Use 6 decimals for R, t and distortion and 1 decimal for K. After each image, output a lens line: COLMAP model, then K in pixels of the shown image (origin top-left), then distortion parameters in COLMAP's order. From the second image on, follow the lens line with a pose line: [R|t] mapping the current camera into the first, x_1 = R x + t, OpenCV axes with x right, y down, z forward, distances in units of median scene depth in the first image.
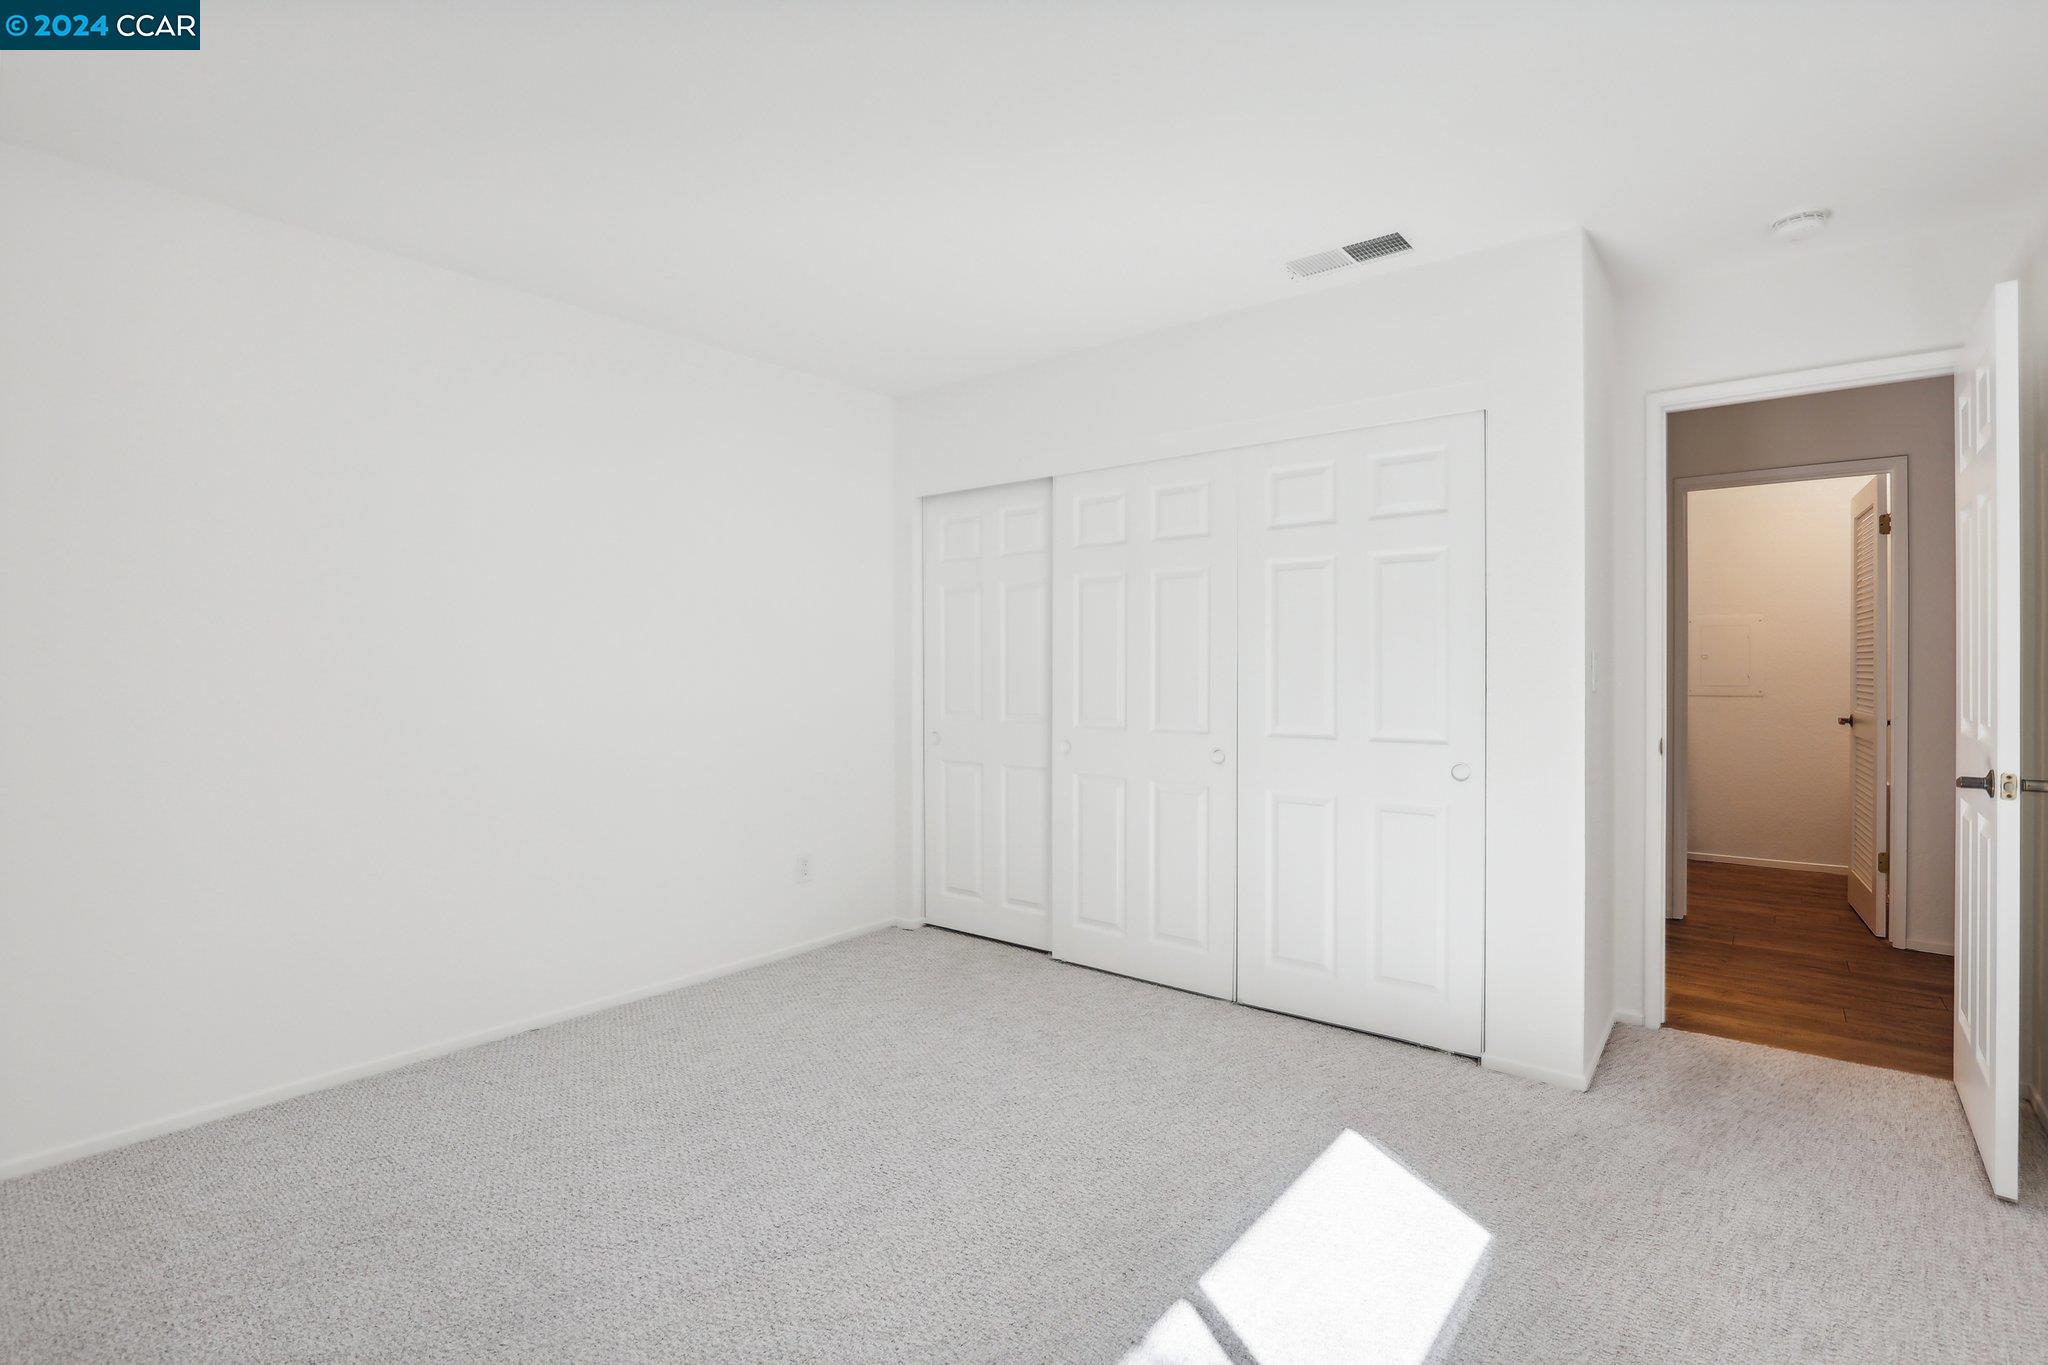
lens RADIAL K [[976.6, 0, 1017.0], [0, 976.6, 658.8], [0, 0, 1]] dist [-0.029300, 0.000904]
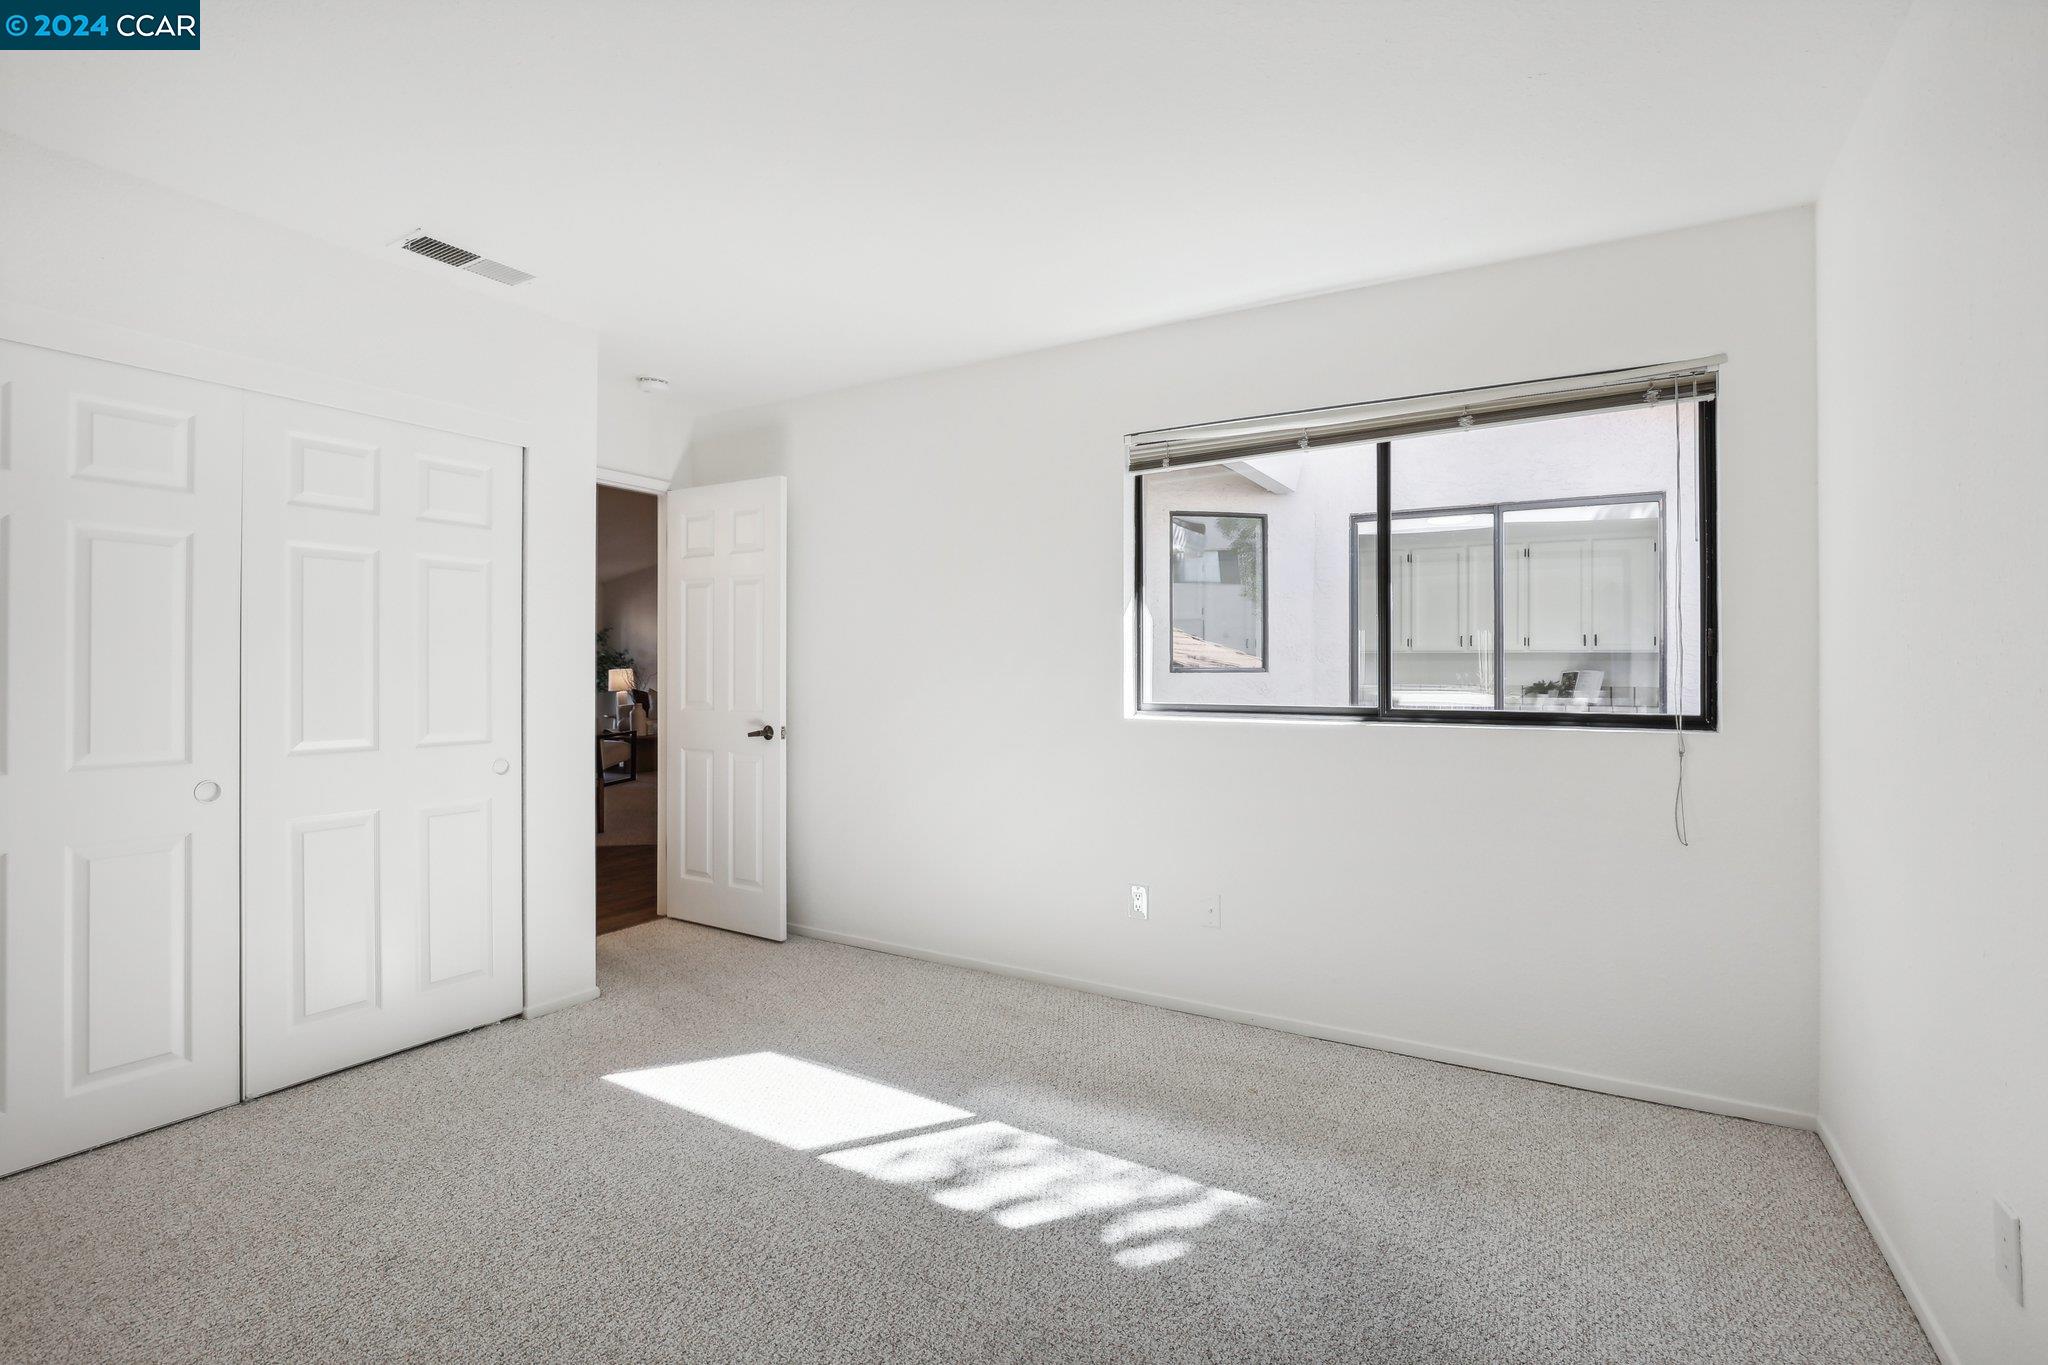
lens RADIAL K [[966.4, 0, 1026.2], [0, 966.4, 673.4], [0, 0, 1]] dist [-0.036344, 0.000121]
pose [[-0.167061, -0.001552, 0.985945, -0.727133], [-0.006764, 0.999977, 0.000428, 0.006309], [-0.985923, -0.006598, -0.167068, 0.598472]]
